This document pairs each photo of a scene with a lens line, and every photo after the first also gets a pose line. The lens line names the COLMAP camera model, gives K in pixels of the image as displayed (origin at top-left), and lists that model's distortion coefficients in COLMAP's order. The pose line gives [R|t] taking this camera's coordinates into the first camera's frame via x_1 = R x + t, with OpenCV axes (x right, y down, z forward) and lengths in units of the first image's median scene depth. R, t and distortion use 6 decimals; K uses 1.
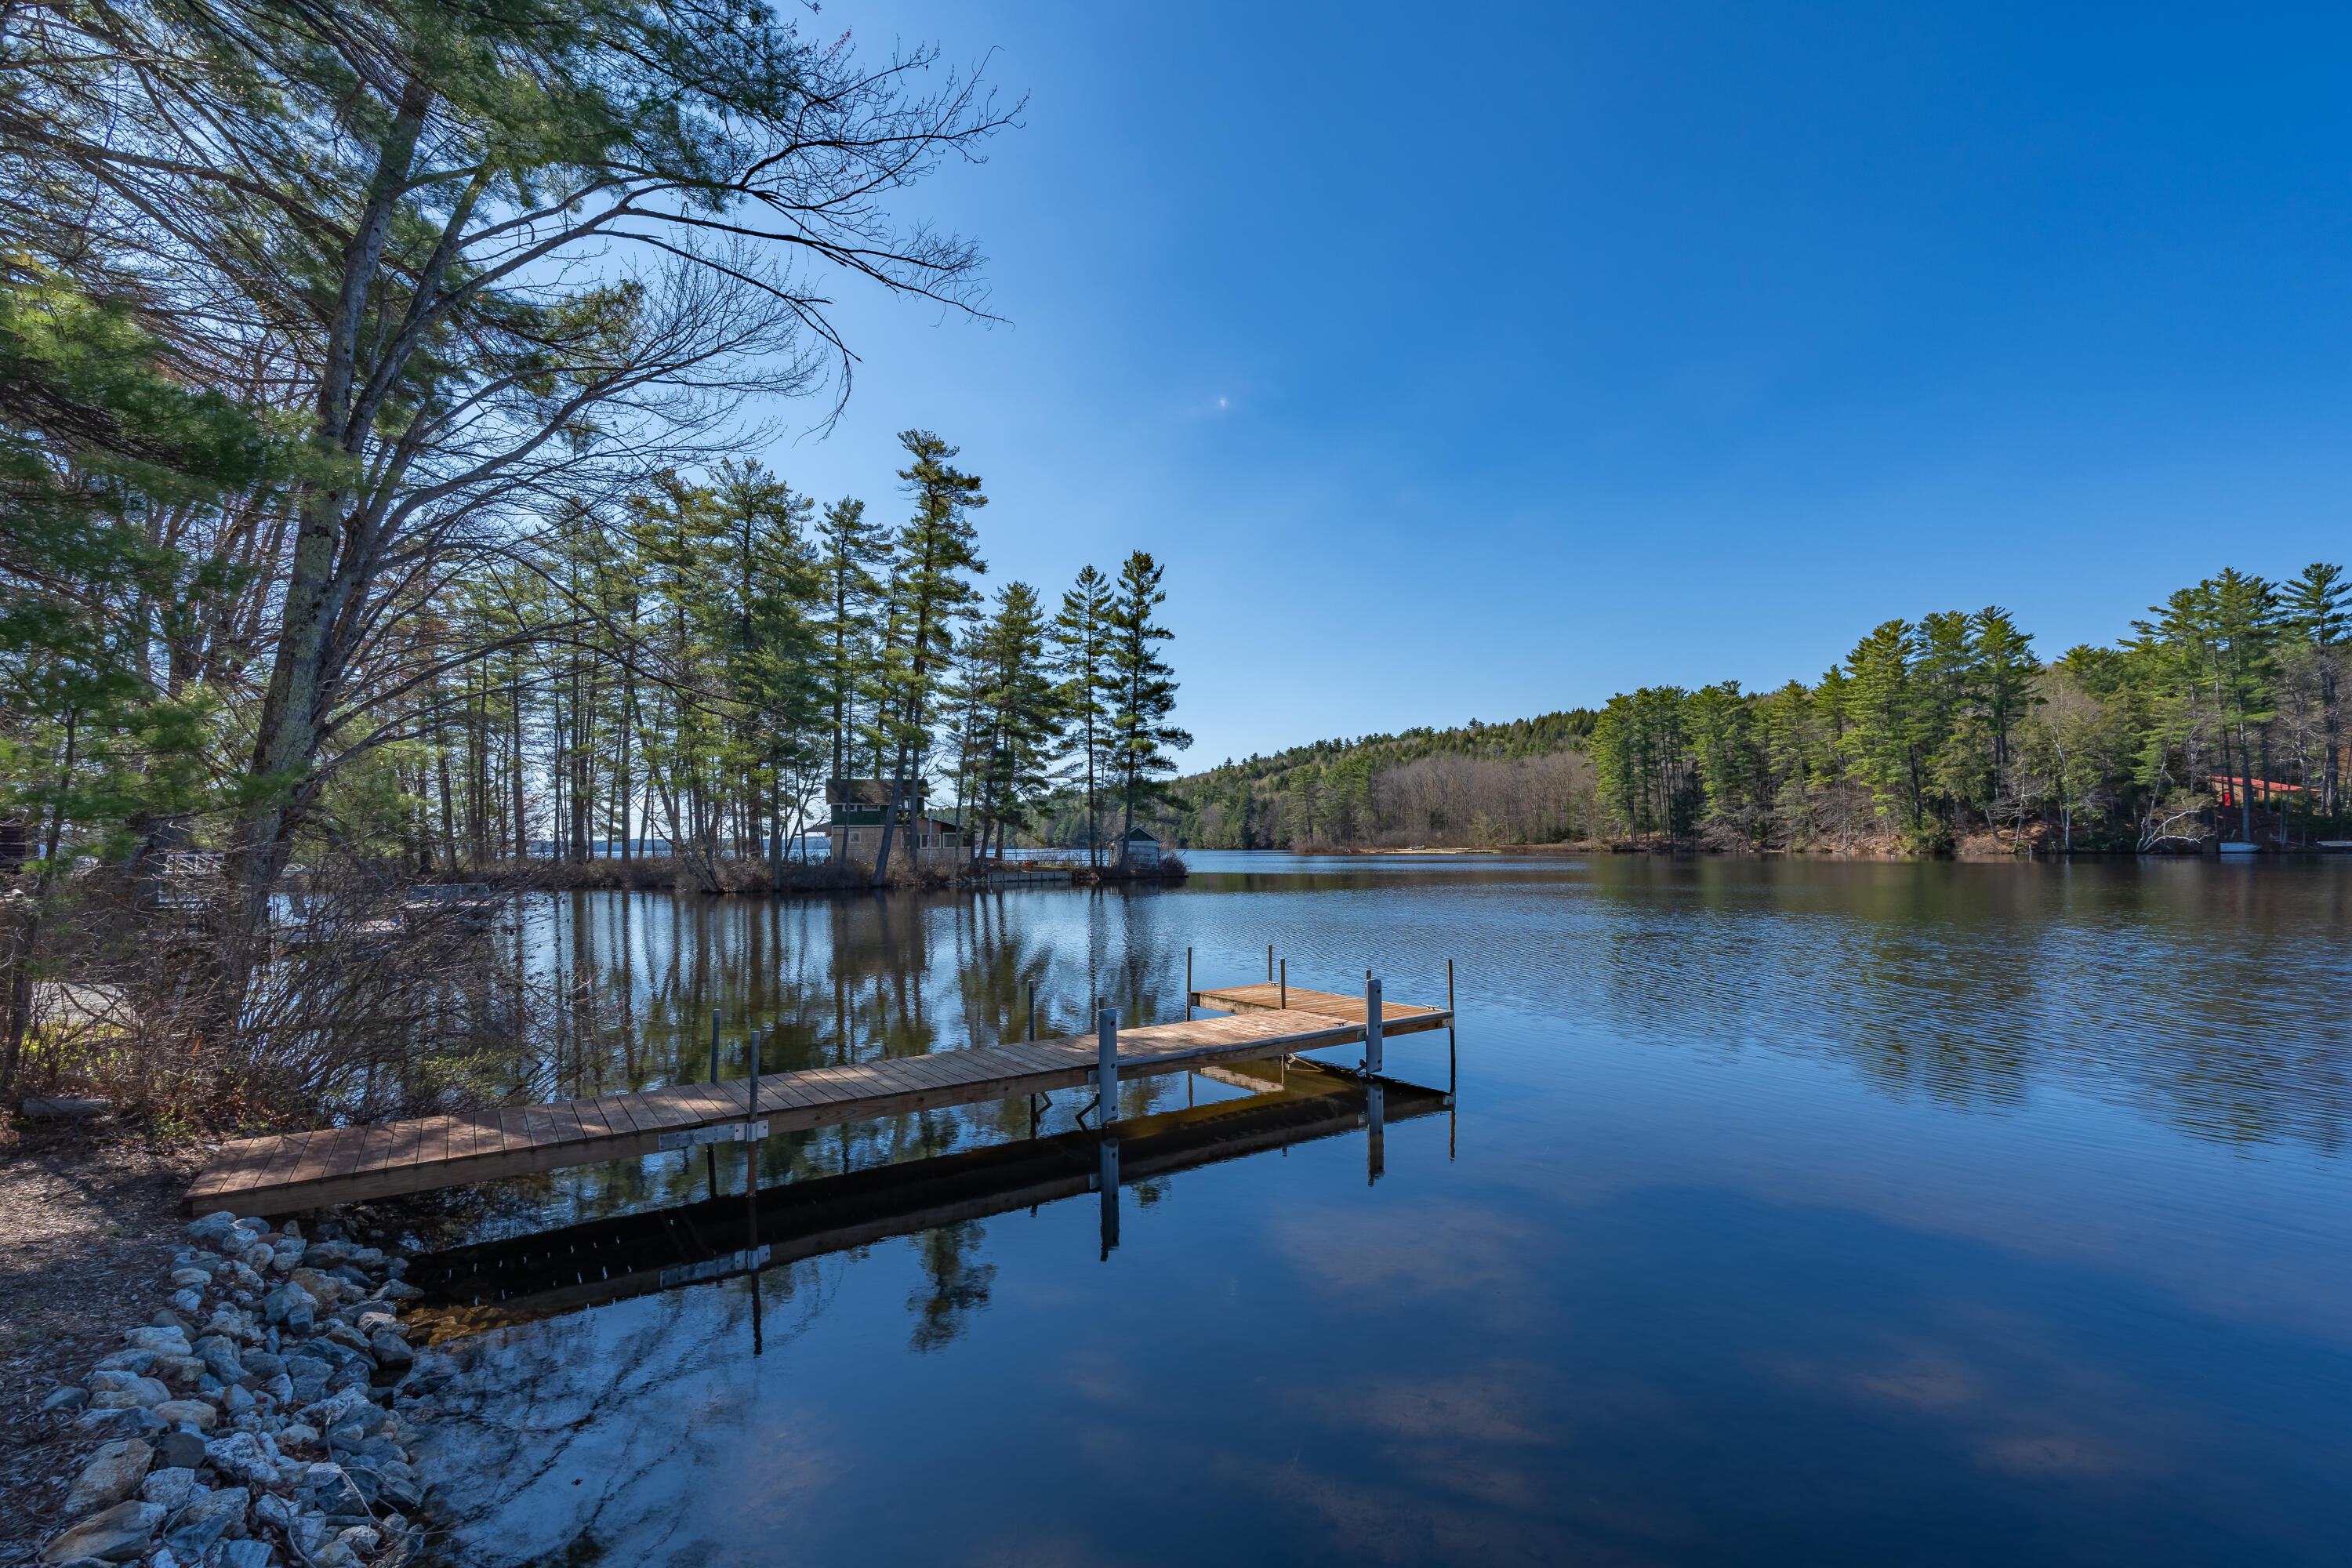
lens RADIAL K [[1041.3, 0, 1171.6], [0, 1041.3, 831.0], [0, 0, 1]] dist [-0.003052, 0.001430]
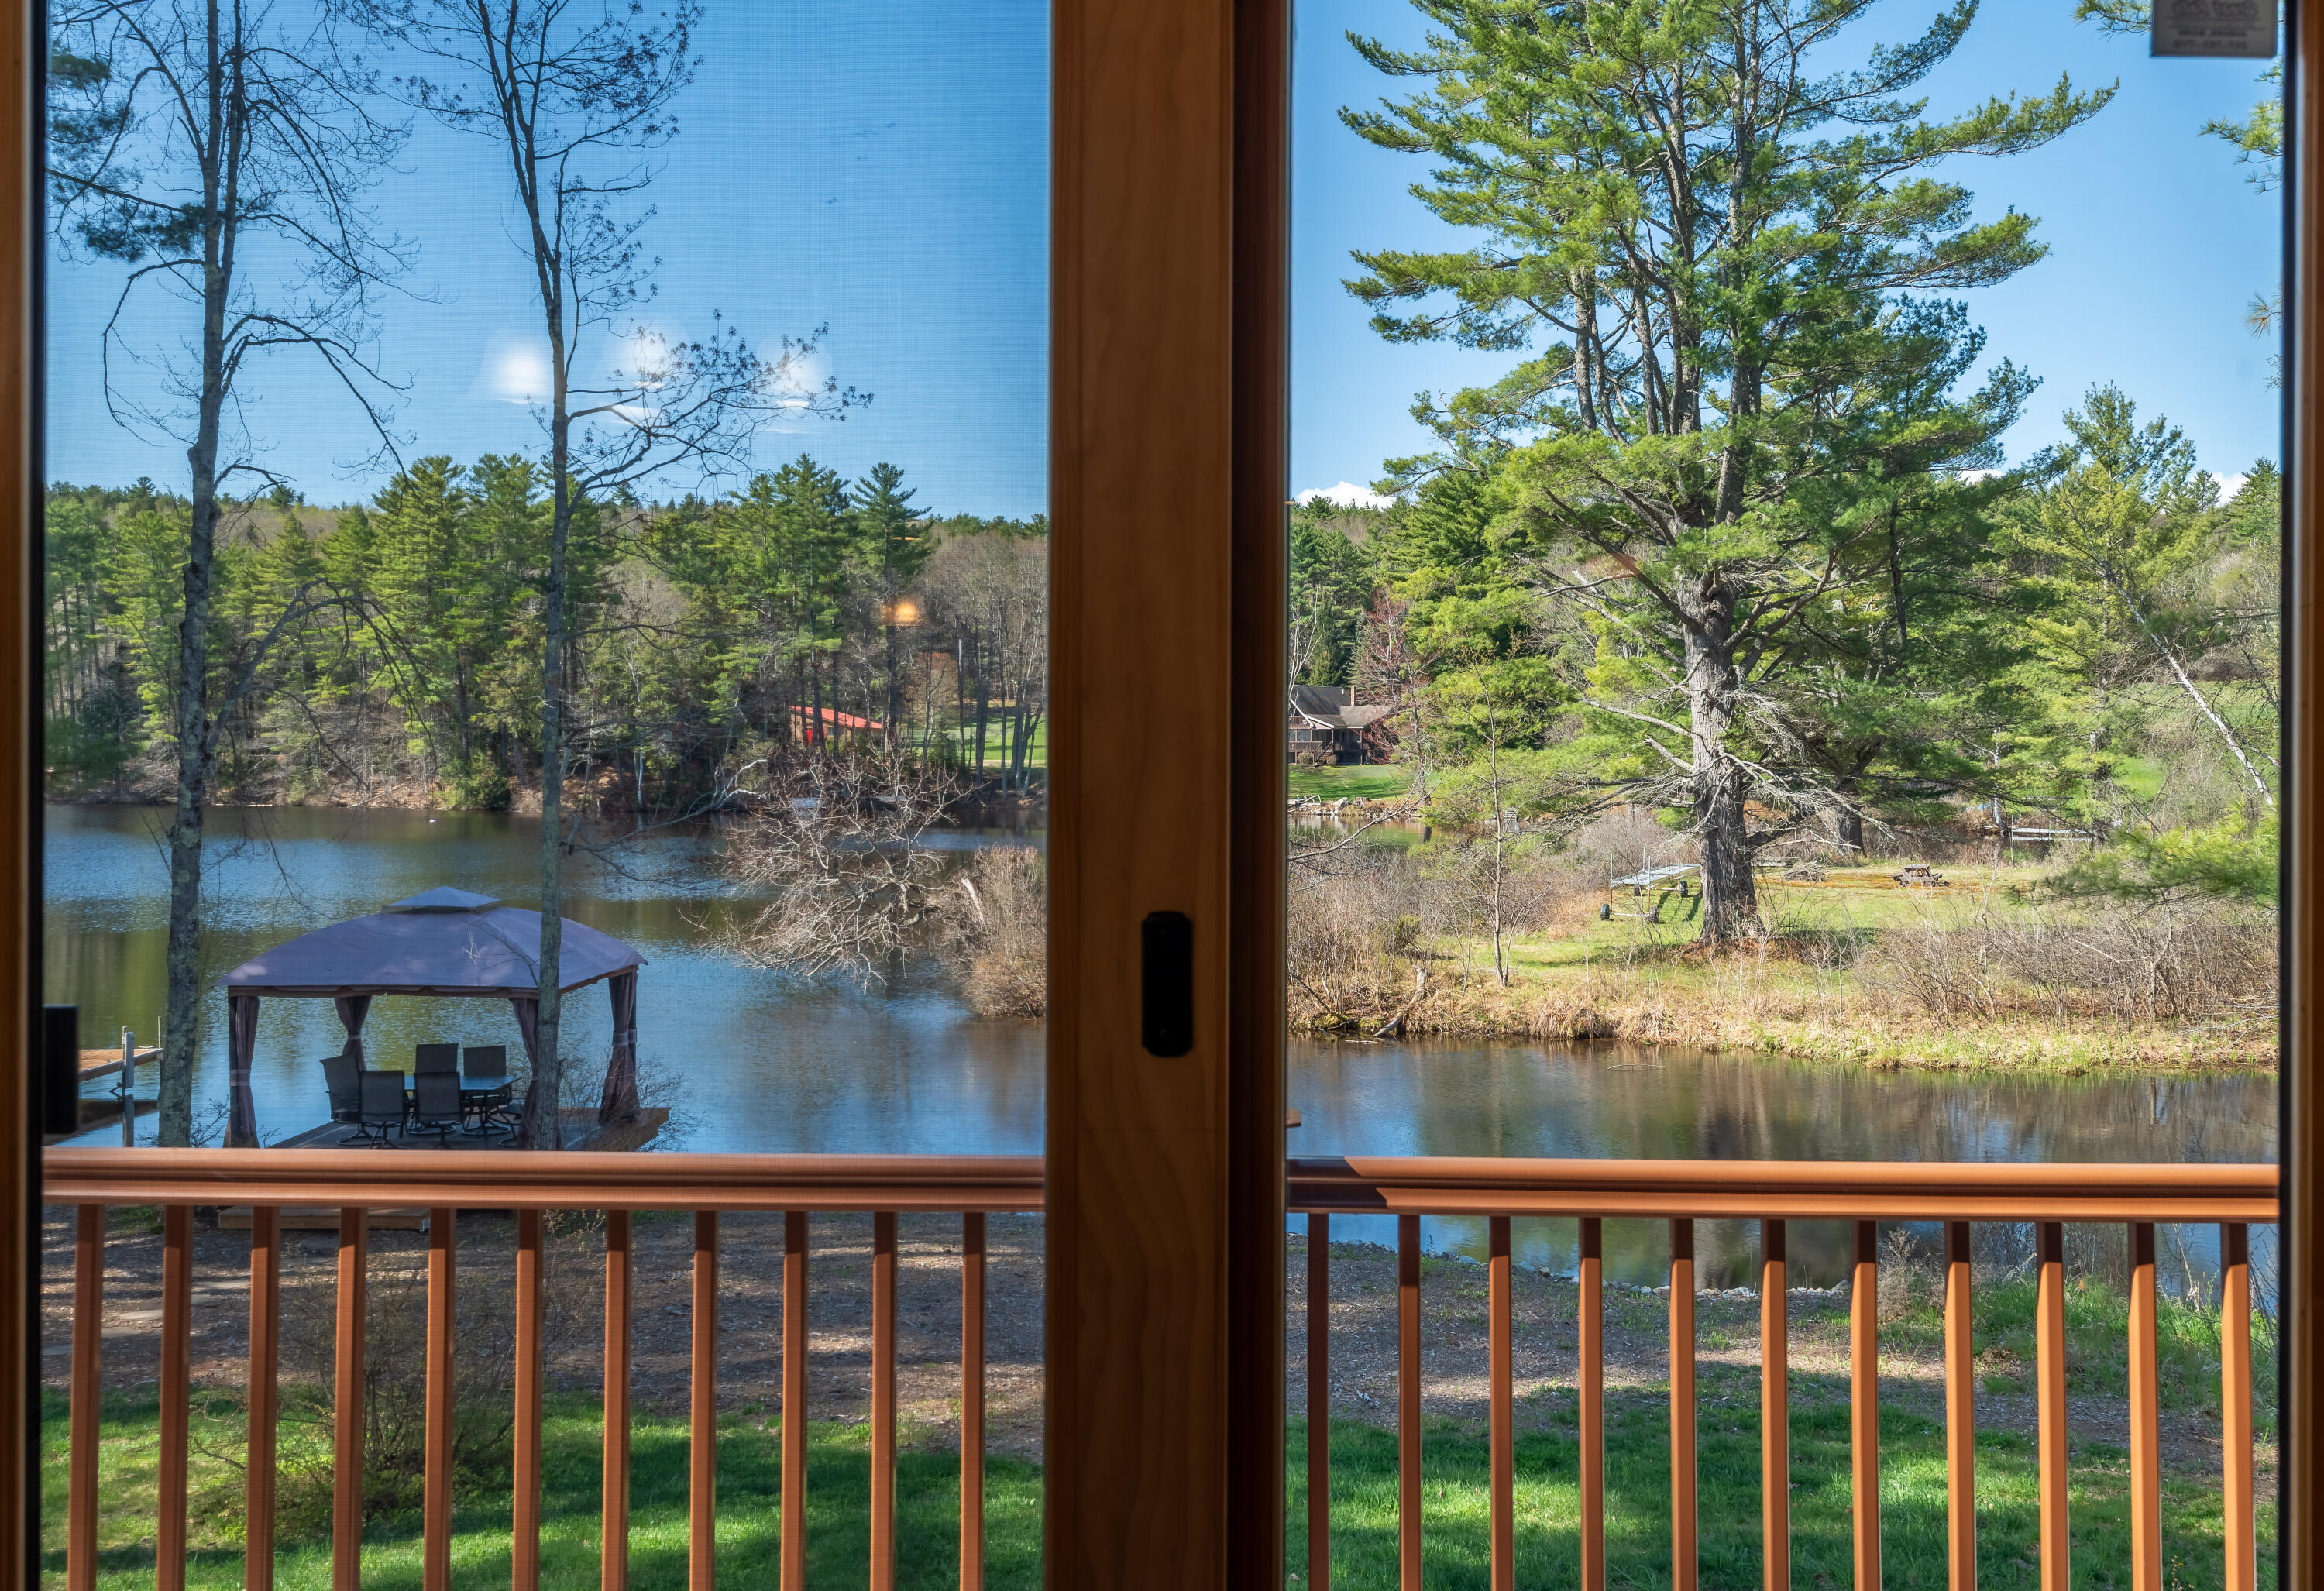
lens RADIAL K [[2081.8, 0, 1185.7], [0, 2081.8, 744.5], [0, 0, 1]] dist [-0.001015, -0.001176]
pose [[0.580633, 0.014218, 0.814041, -0.215355], [-0.015340, 0.999861, -0.006522, -0.045301], [-0.814021, -0.008700, 0.580771, -0.323804]]
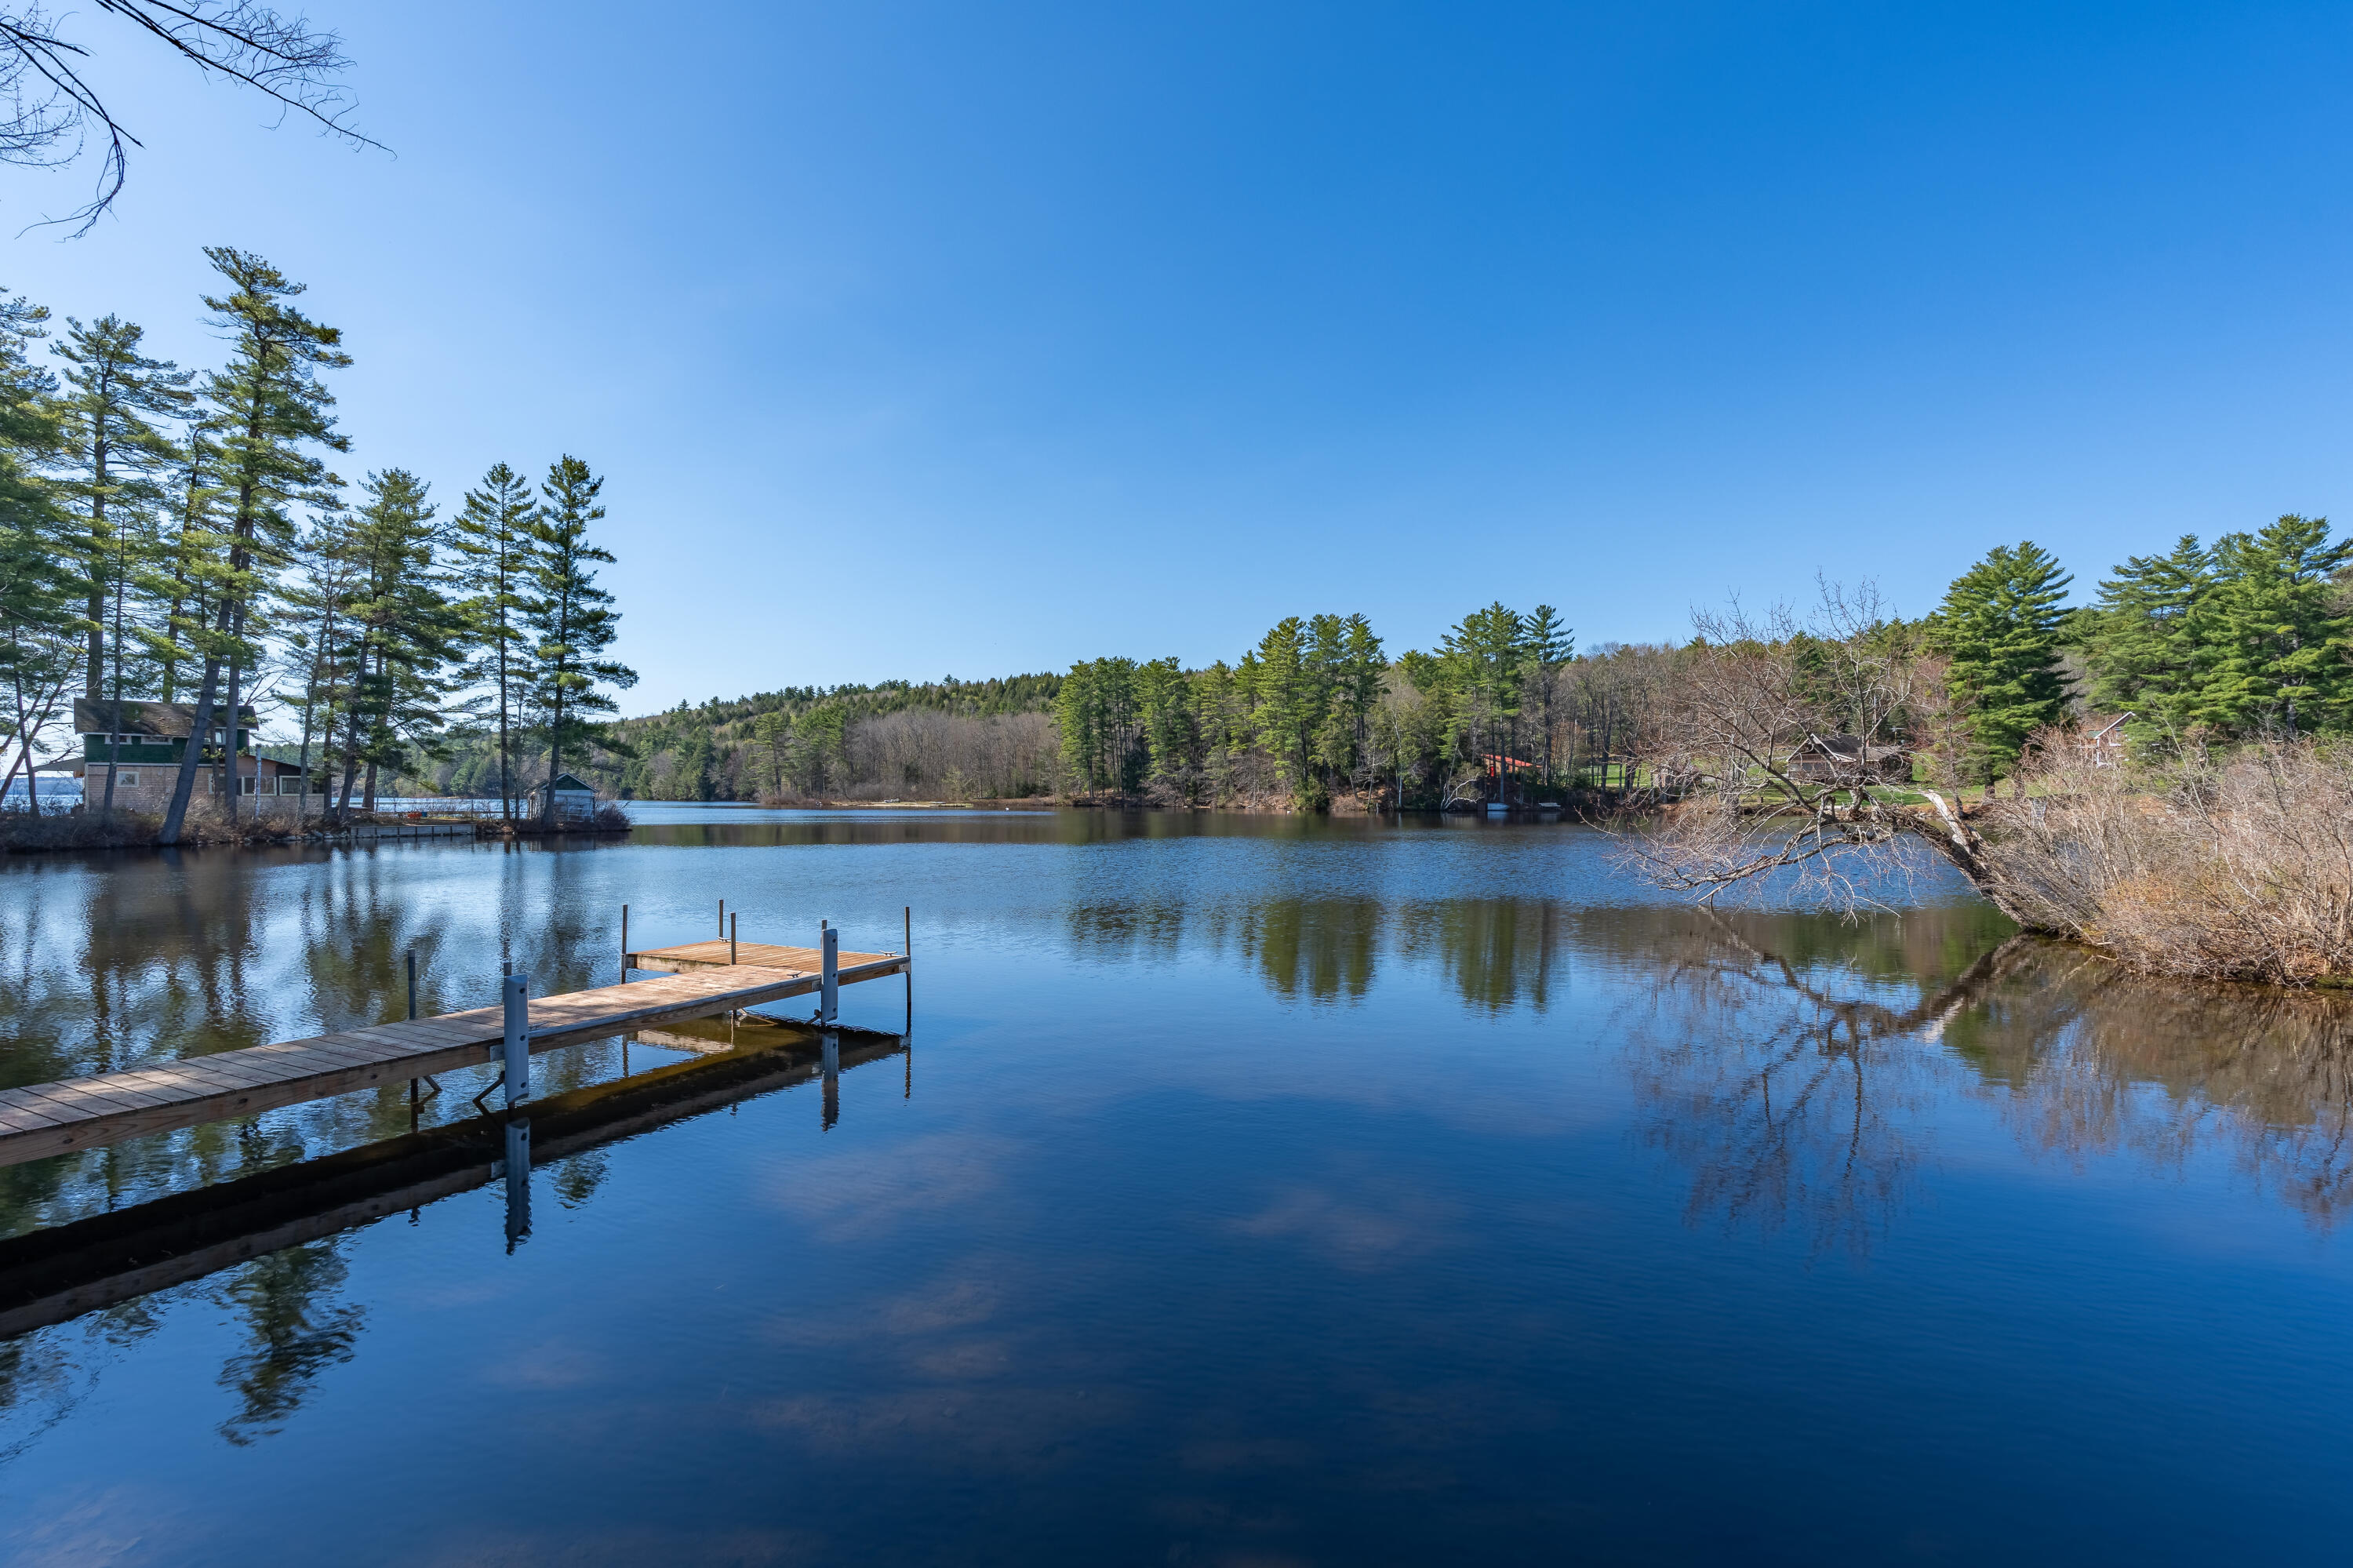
lens RADIAL K [[1041.8, 0, 1169.2], [0, 1041.8, 807.8], [0, 0, 1]] dist [-0.003052, 0.001430]
pose [[0.881599, 0.006509, 0.471954, 0.001084], [-0.016879, 0.999700, 0.017742, 0.000290], [-0.471697, -0.023607, 0.881444, -0.005206]]
